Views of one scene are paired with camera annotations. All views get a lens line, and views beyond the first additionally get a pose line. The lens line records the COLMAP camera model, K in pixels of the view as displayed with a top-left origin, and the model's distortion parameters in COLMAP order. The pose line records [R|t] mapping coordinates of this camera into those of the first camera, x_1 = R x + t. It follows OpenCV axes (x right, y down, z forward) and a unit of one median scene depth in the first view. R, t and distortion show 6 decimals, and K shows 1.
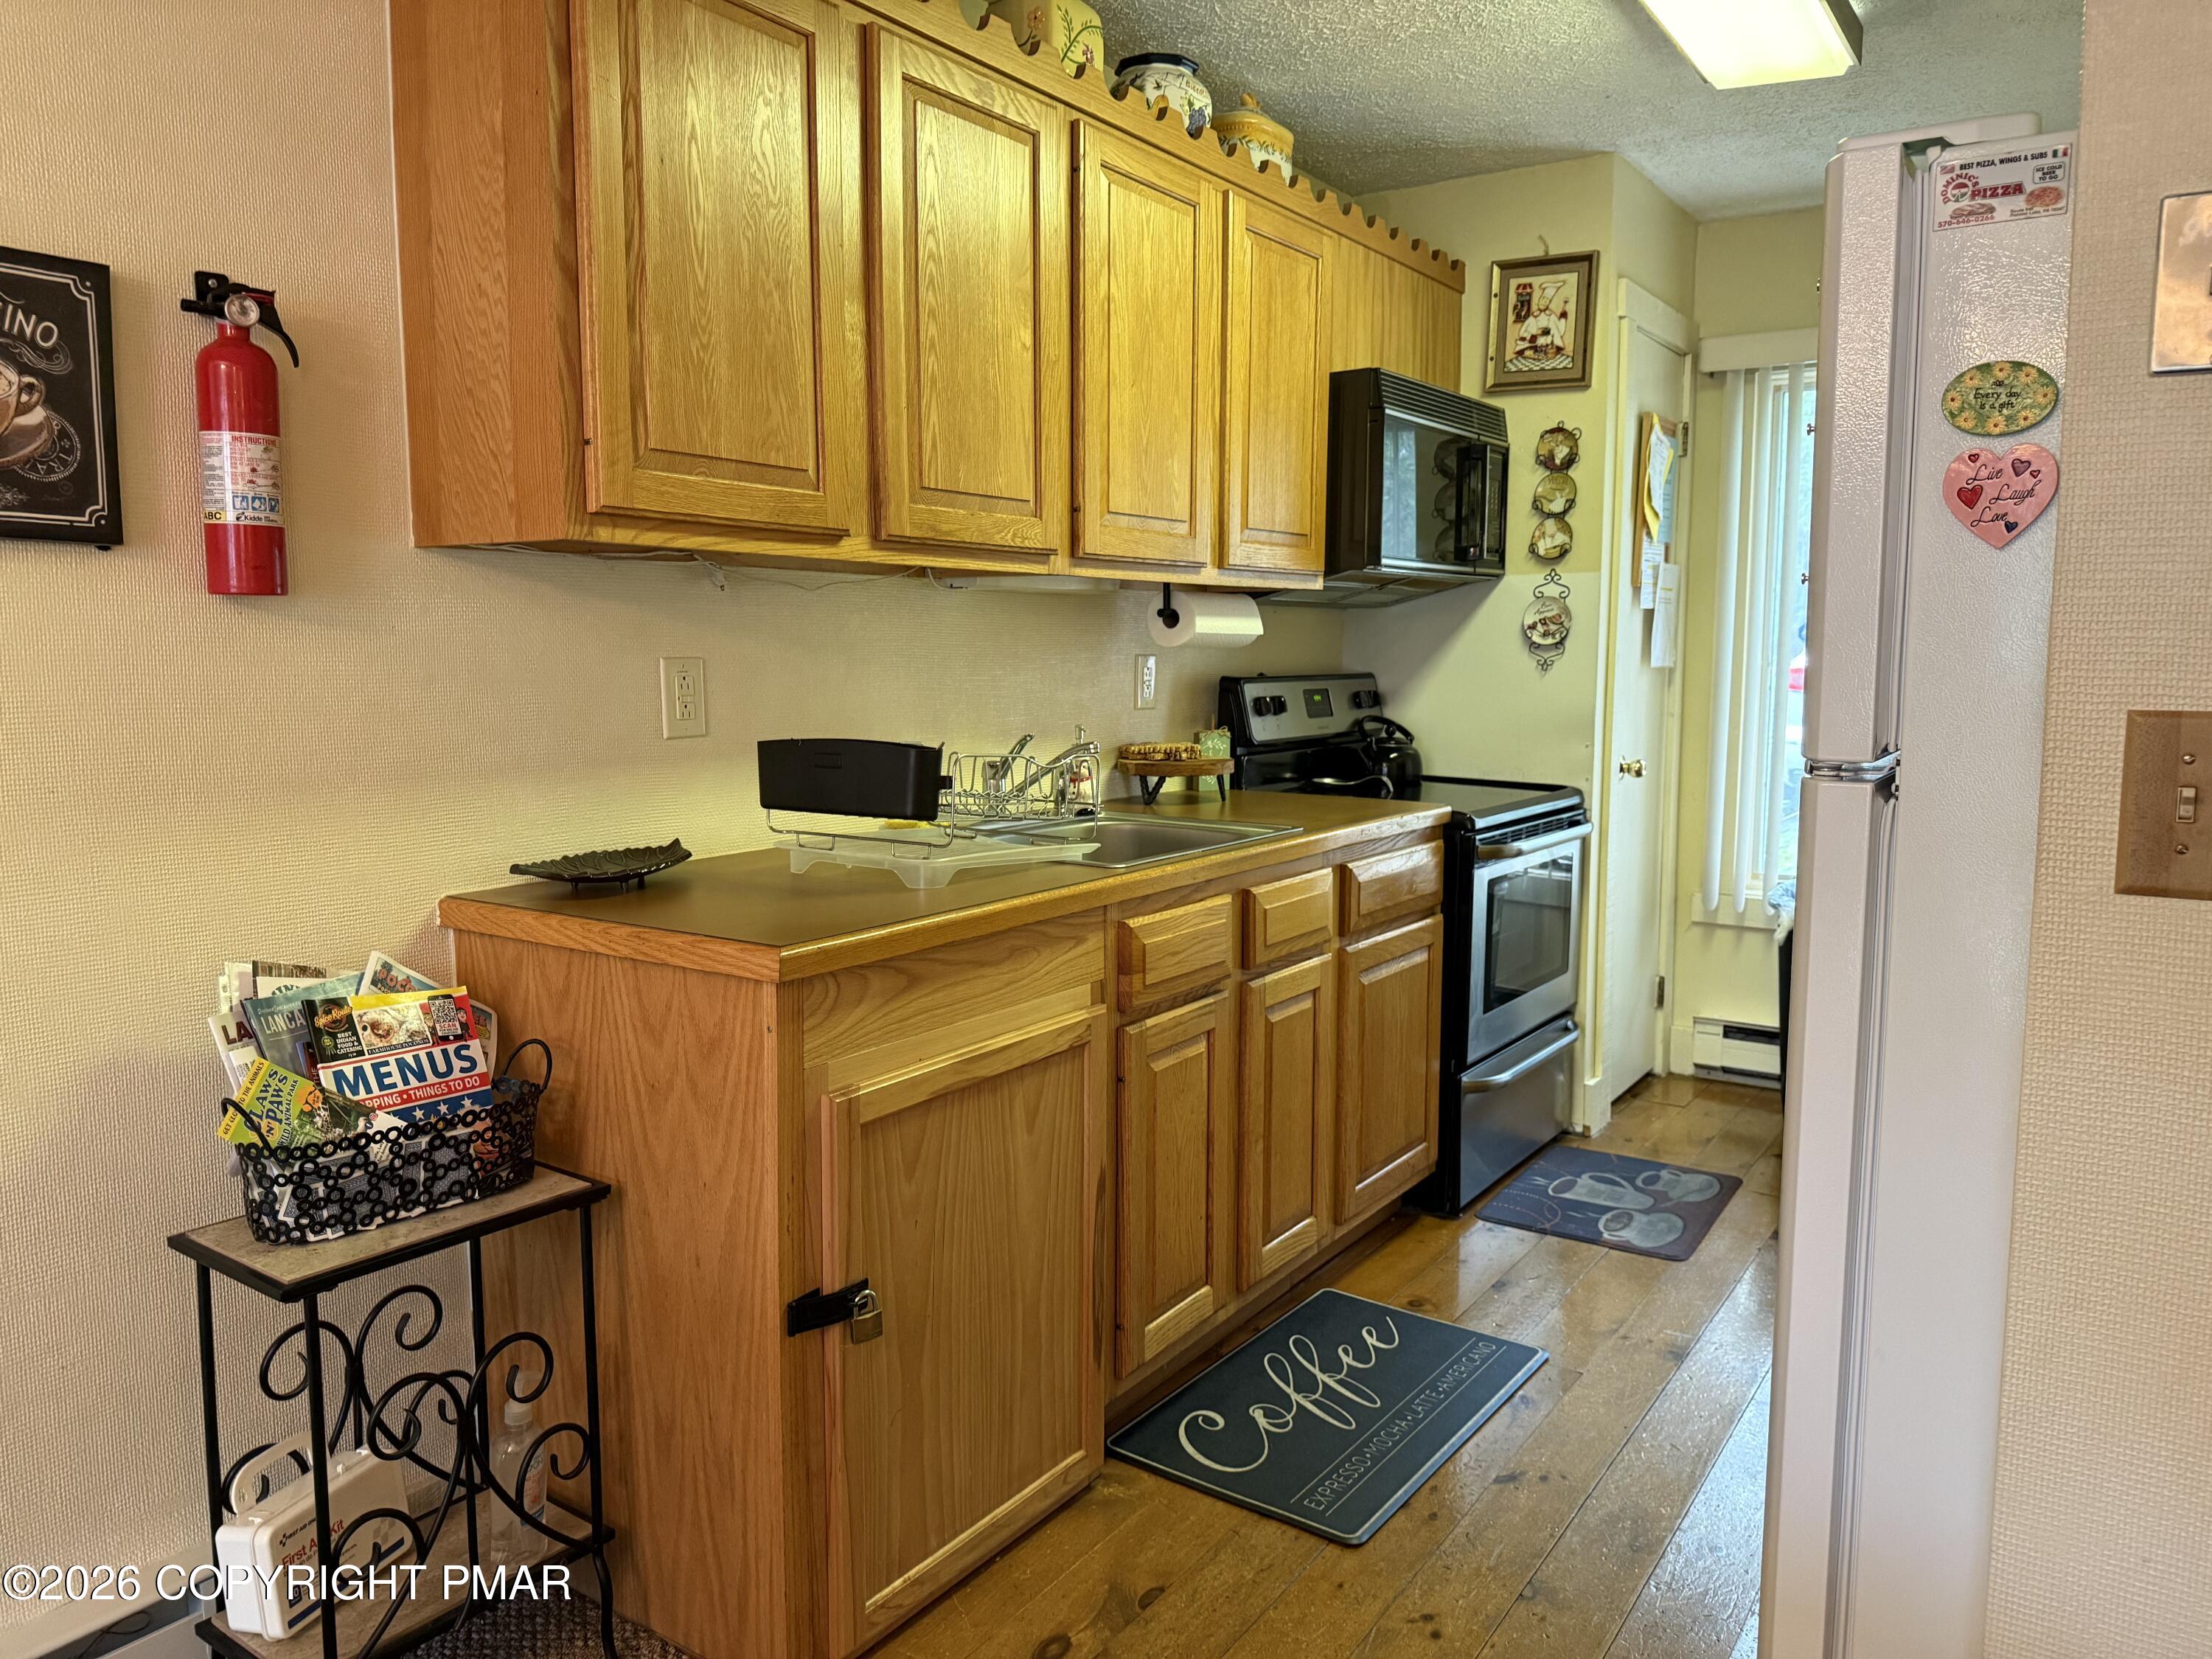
lens RADIAL K [[1560.7, 0, 1105.9], [0, 1560.7, 822.2], [0, 0, 1]] dist [0.009102, -0.002199]
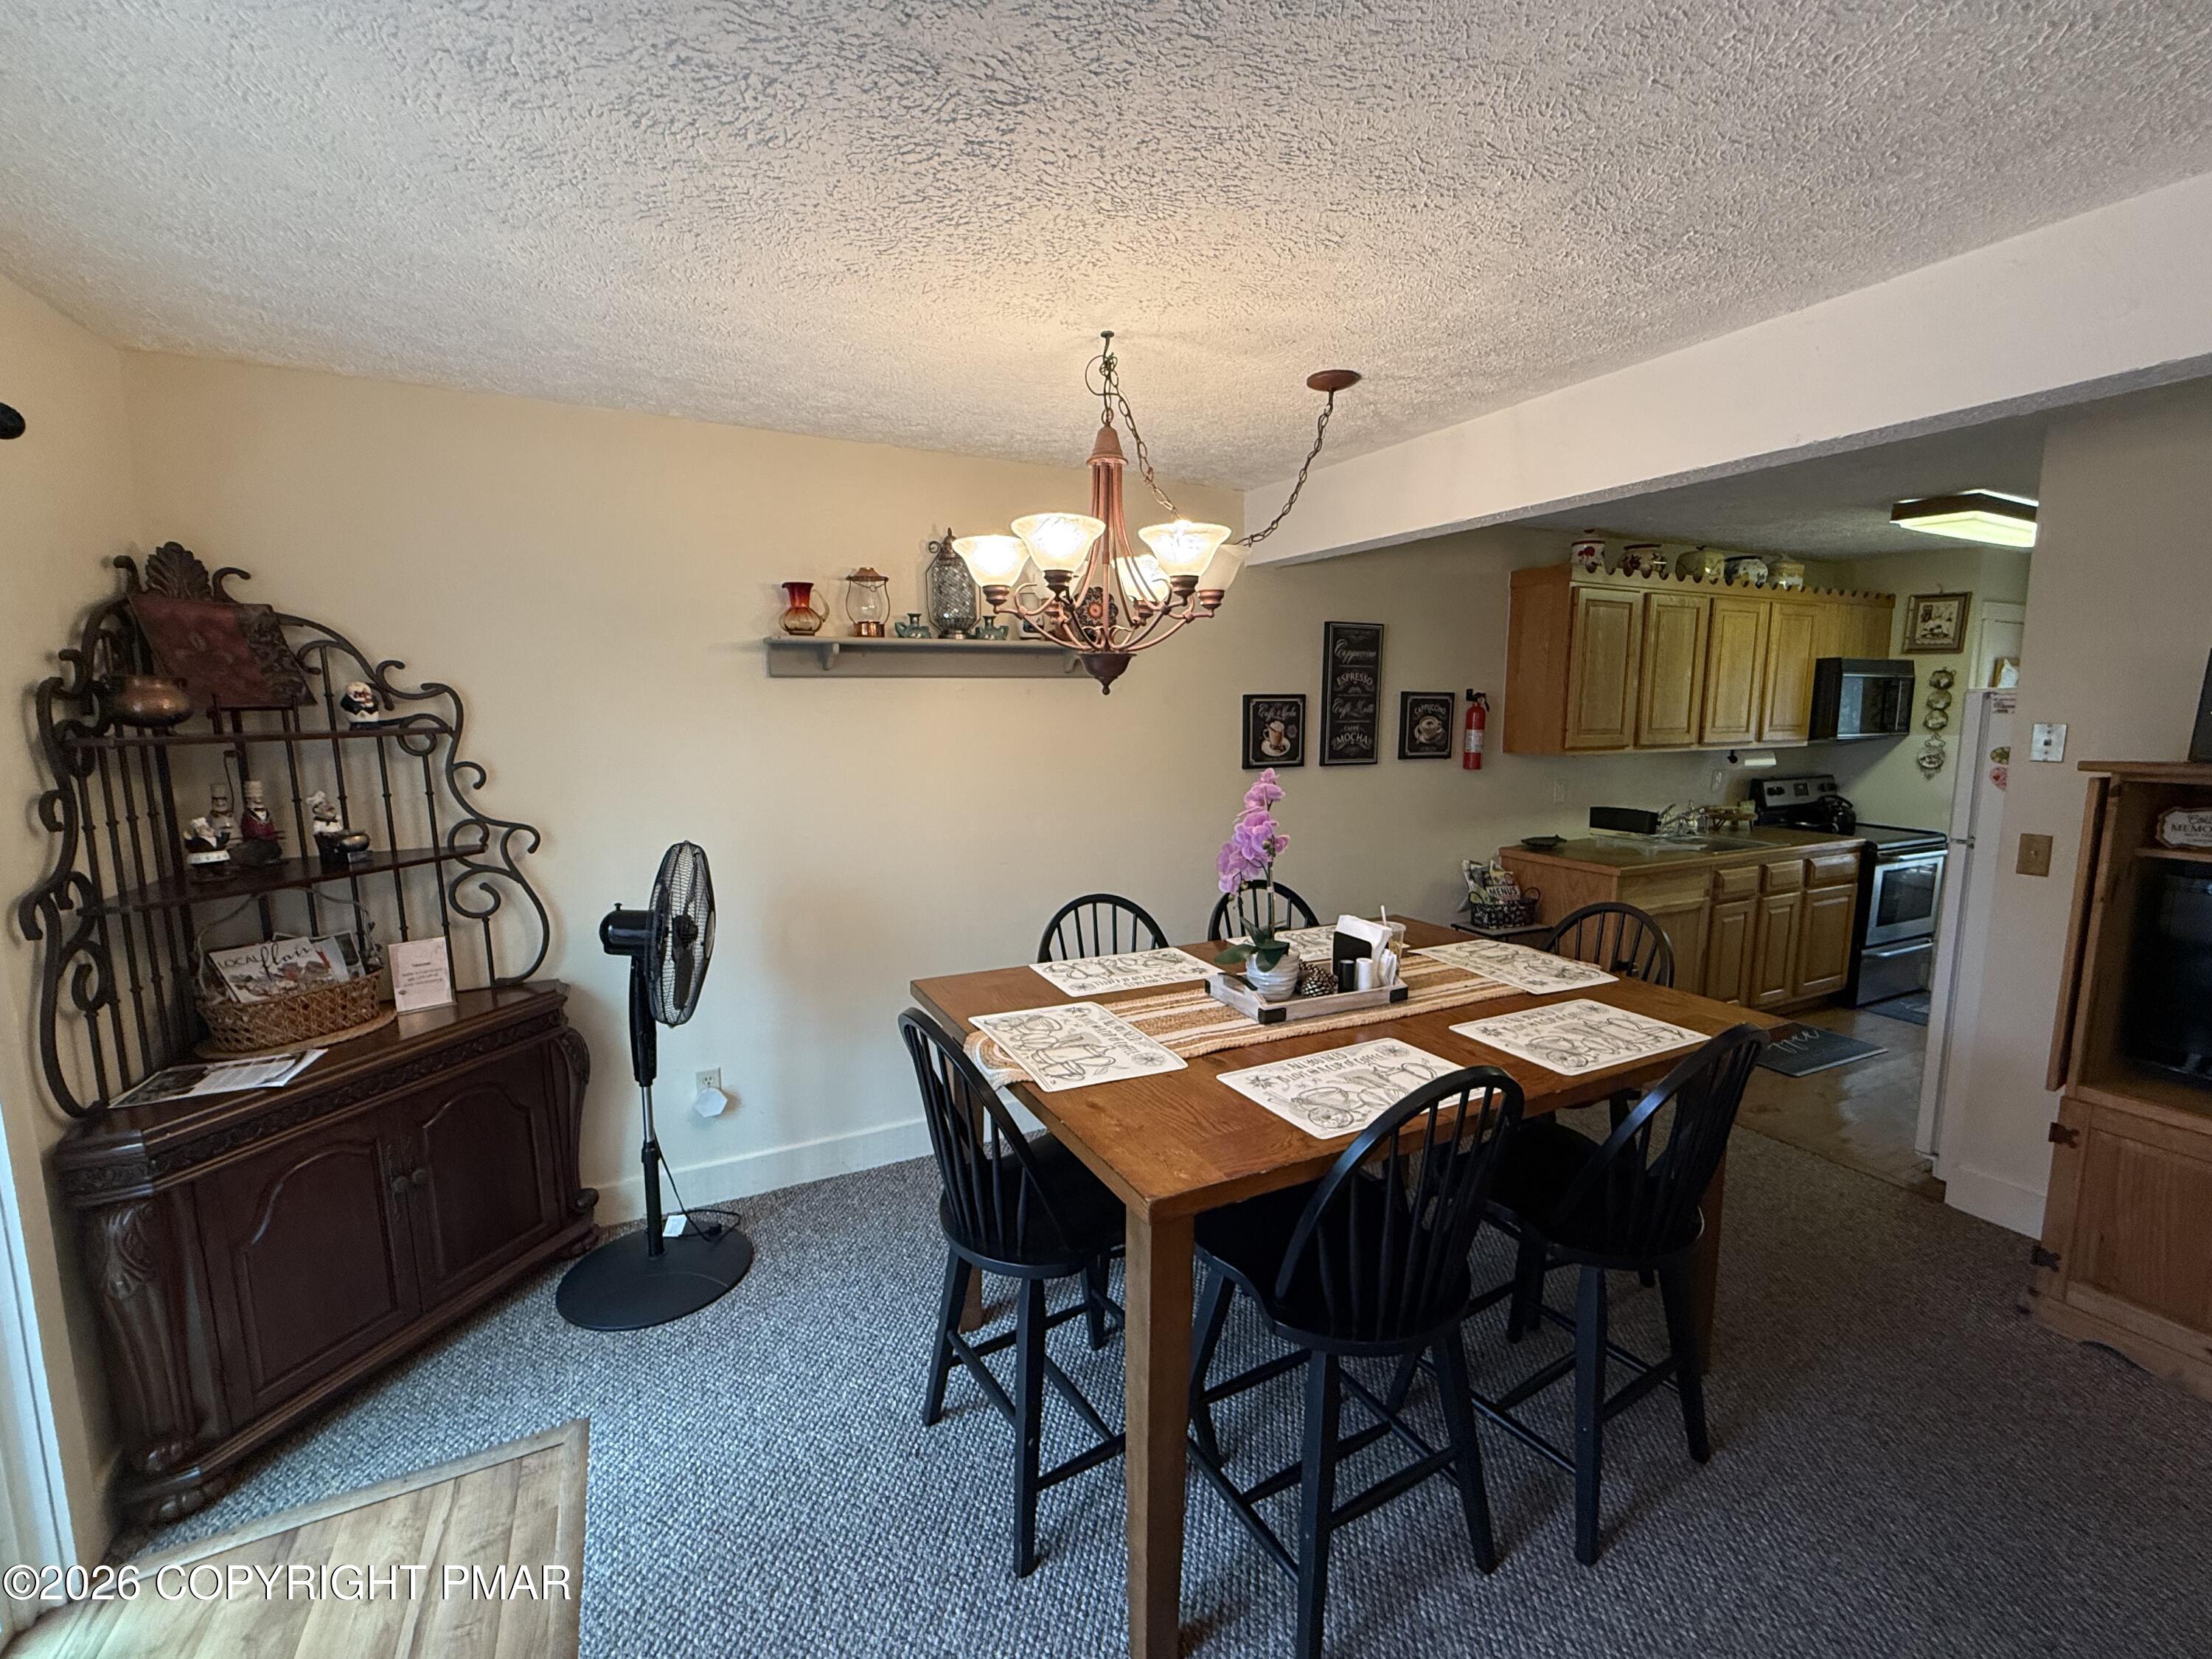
lens RADIAL K [[891.3, 0, 1106.1], [0, 891.3, 827.0], [0, 0, 1]] dist [-0.017469, -0.000085]
pose [[0.862448, 0.060541, -0.502512, -0.112402], [-0.052406, 0.998166, 0.030313, -0.008771], [0.503425, 0.000191, 0.864039, -0.790452]]
